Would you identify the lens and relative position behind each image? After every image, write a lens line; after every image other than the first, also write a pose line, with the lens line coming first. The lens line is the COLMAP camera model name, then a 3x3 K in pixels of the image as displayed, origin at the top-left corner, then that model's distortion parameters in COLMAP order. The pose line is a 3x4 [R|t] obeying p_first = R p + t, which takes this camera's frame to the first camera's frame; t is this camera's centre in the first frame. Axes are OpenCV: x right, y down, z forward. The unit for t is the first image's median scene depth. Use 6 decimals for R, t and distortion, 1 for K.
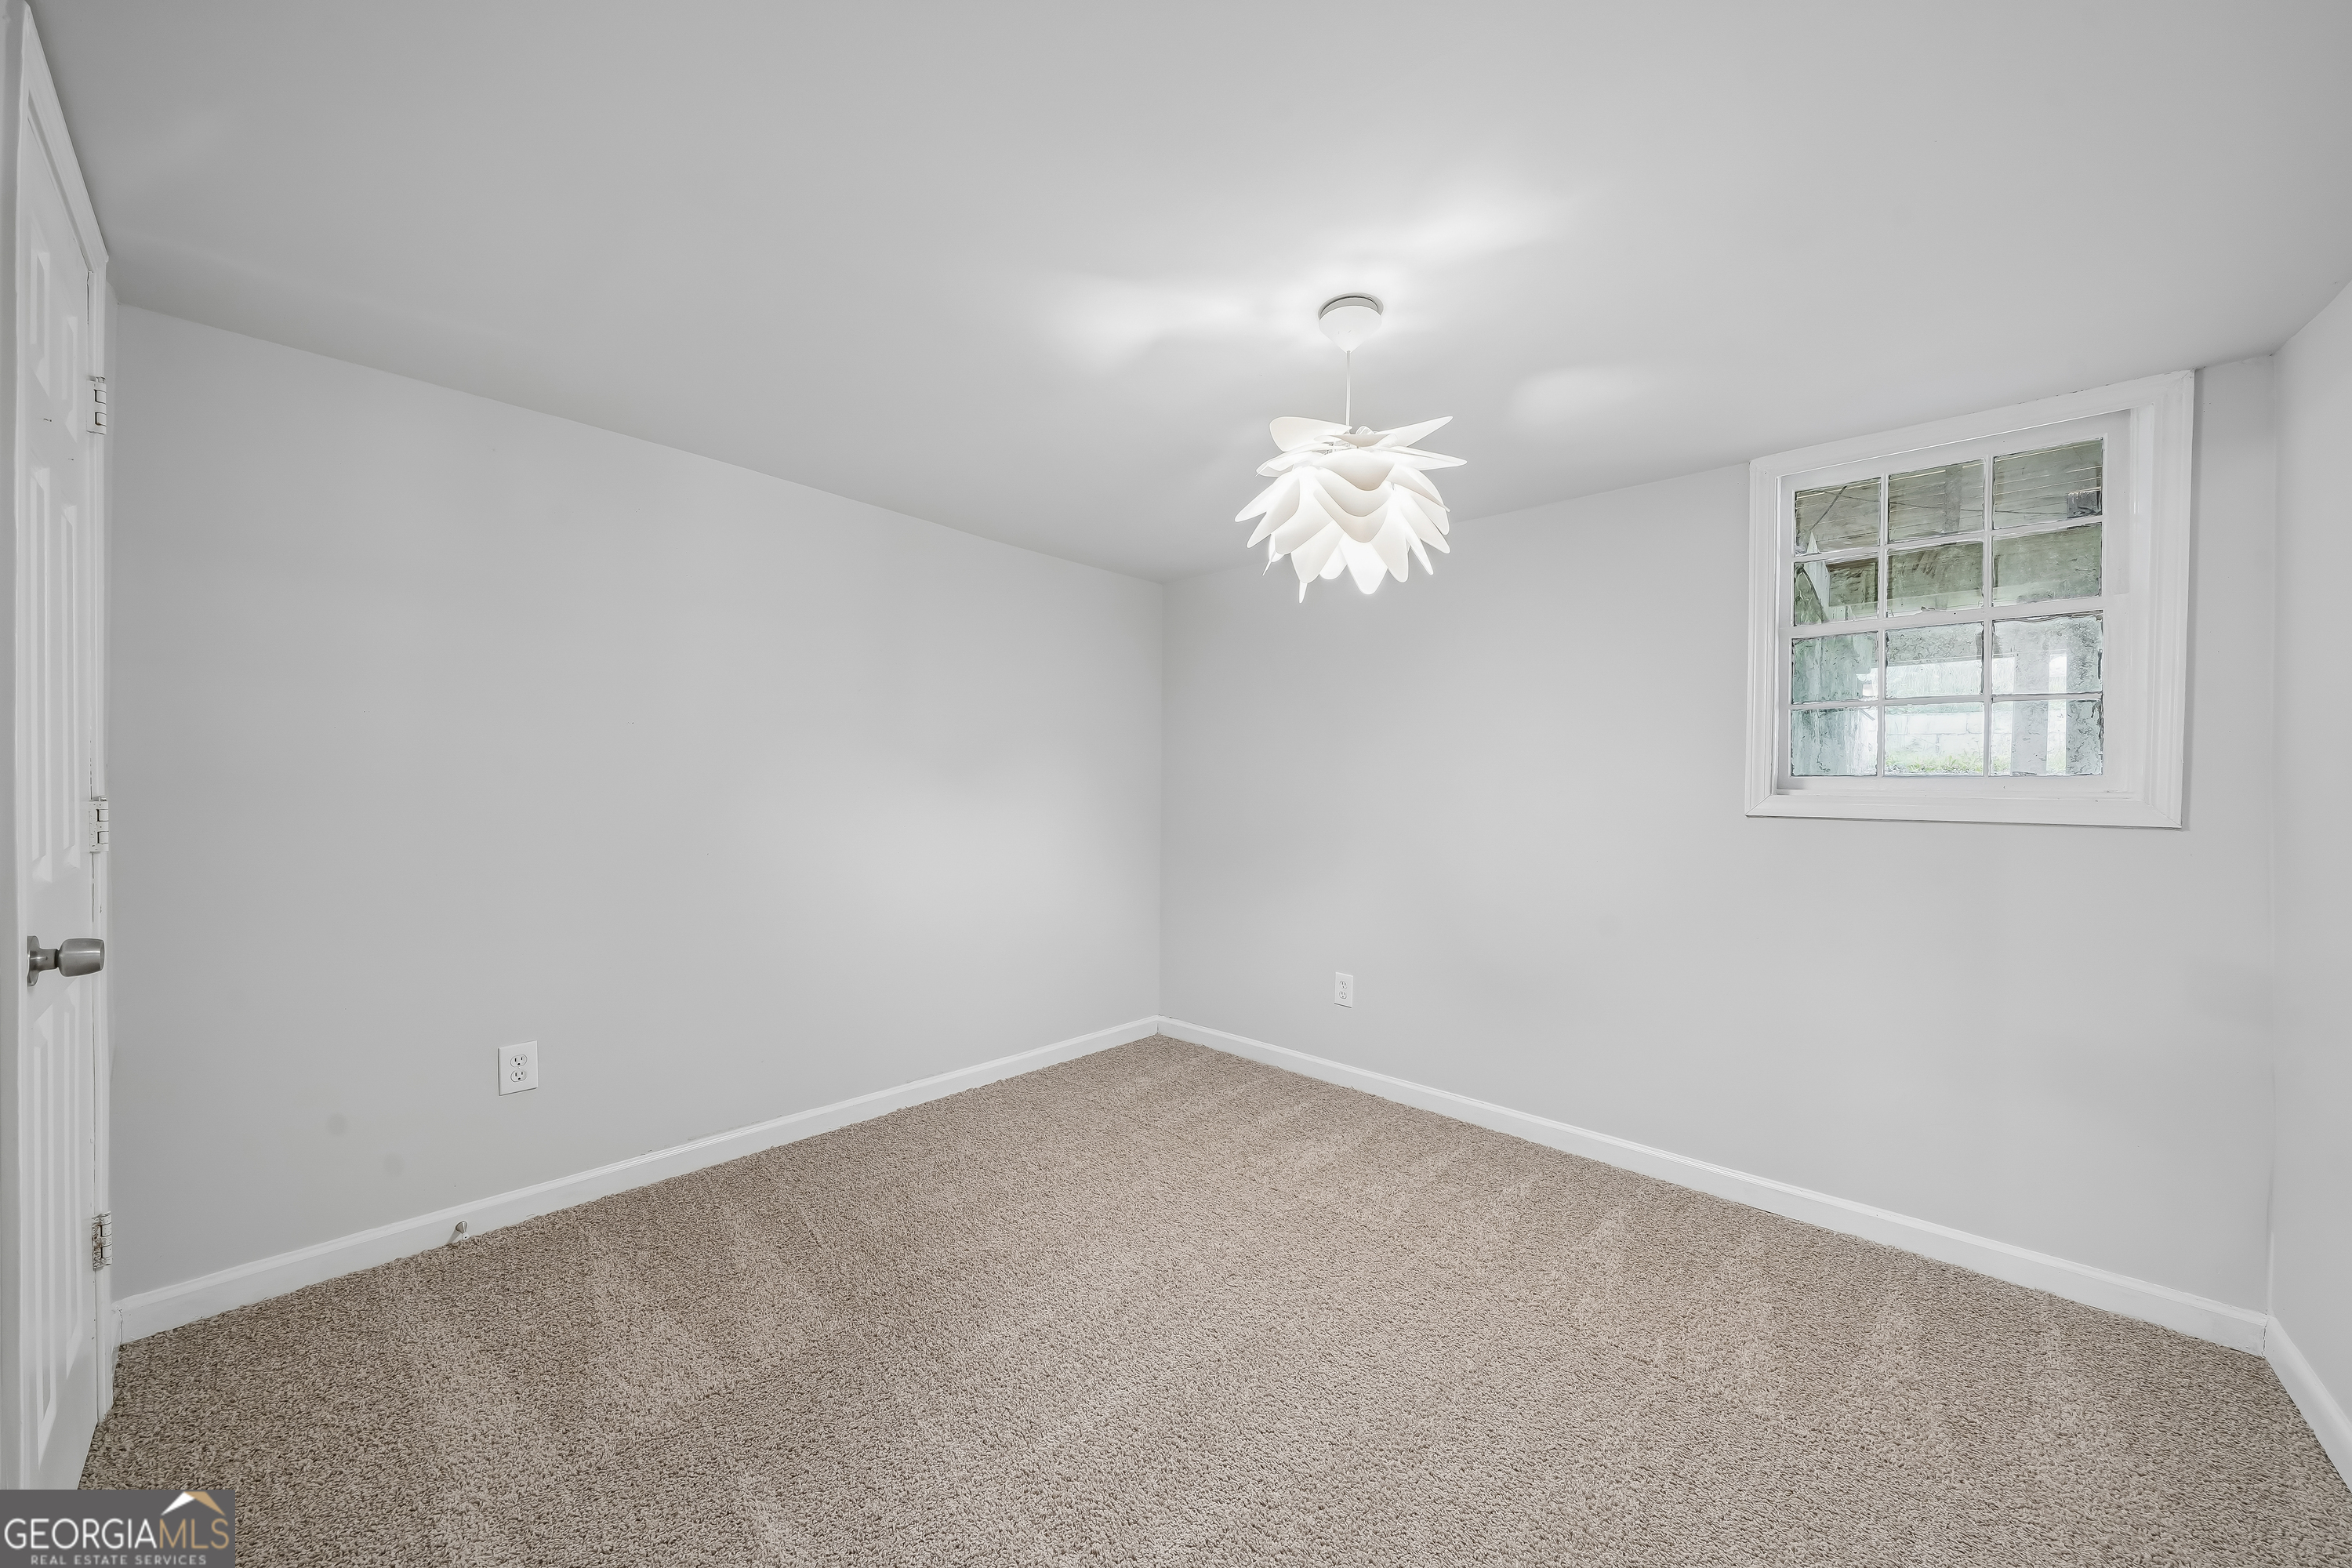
lens RADIAL K [[816.0, 0, 1188.1], [0, 816.0, 784.3], [0, 0, 1]] dist [-0.006075, -0.000088]
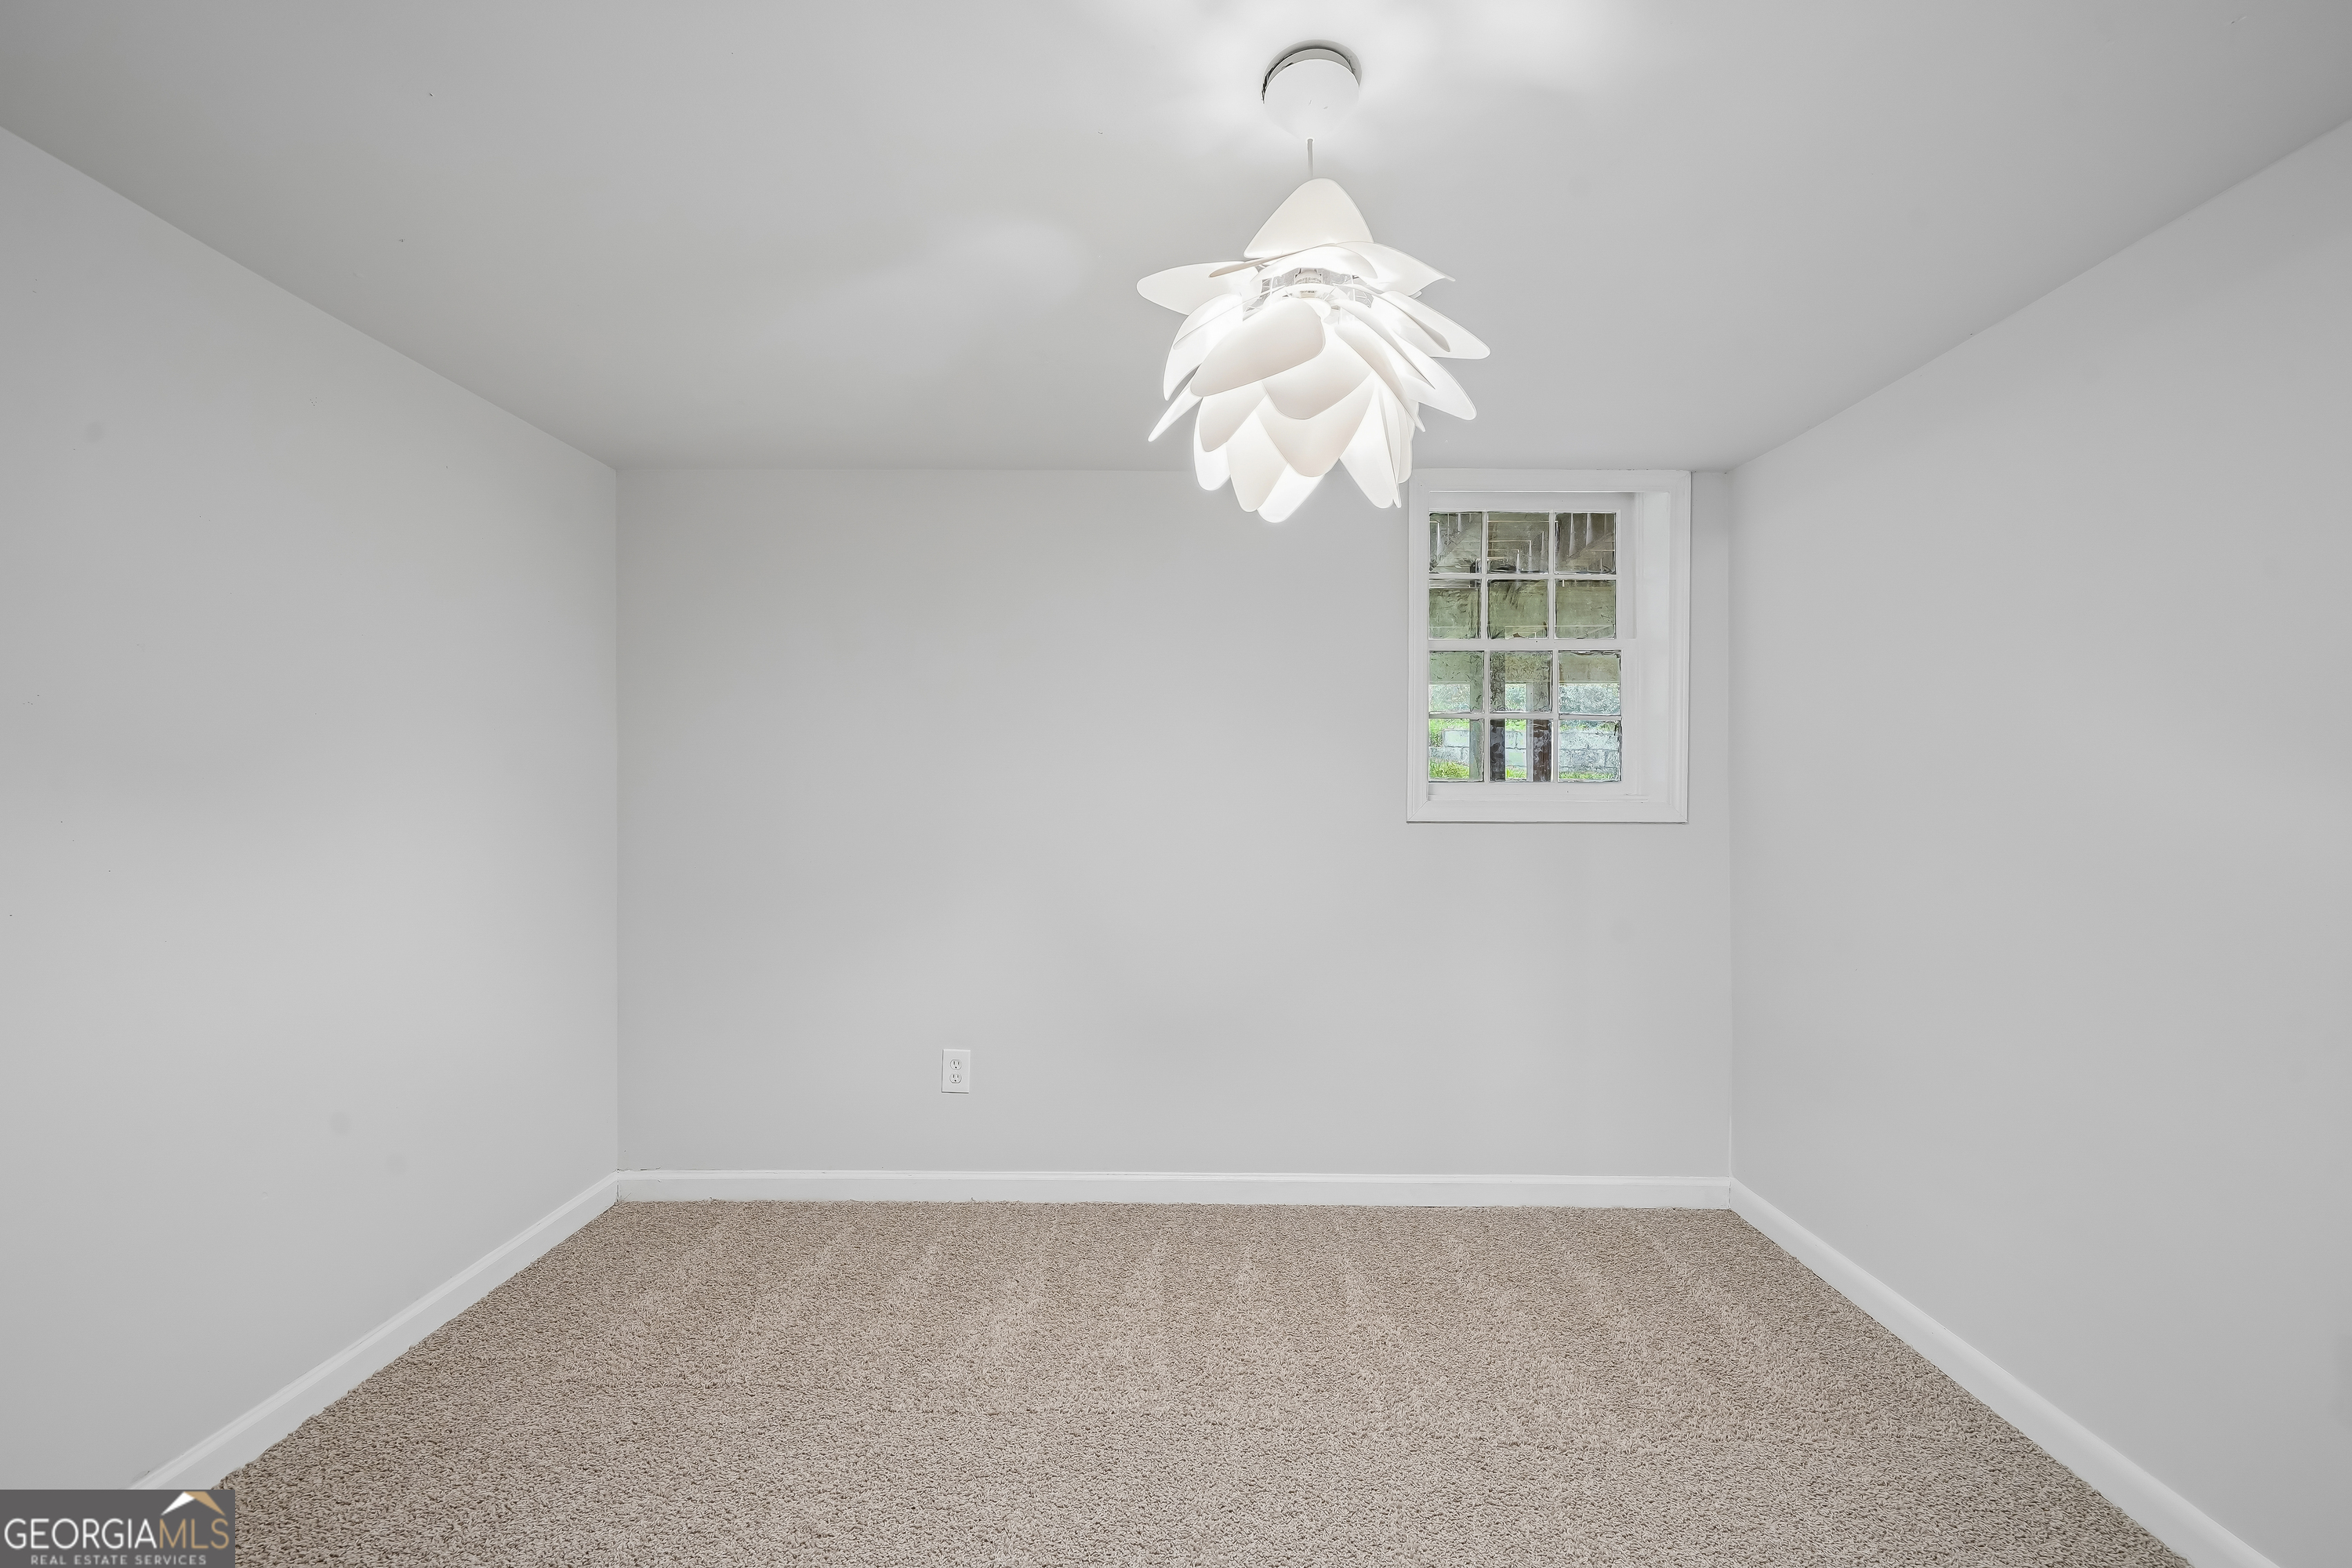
lens RADIAL K [[866.6, 0, 1171.1], [0, 866.6, 792.8], [0, 0, 1]] dist [-0.006867, 0.000149]
pose [[0.751043, -0.014456, 0.660095, -0.214316], [0.006042, 0.999869, 0.015023, -0.013545], [-0.660225, -0.007295, 0.751032, 0.342739]]
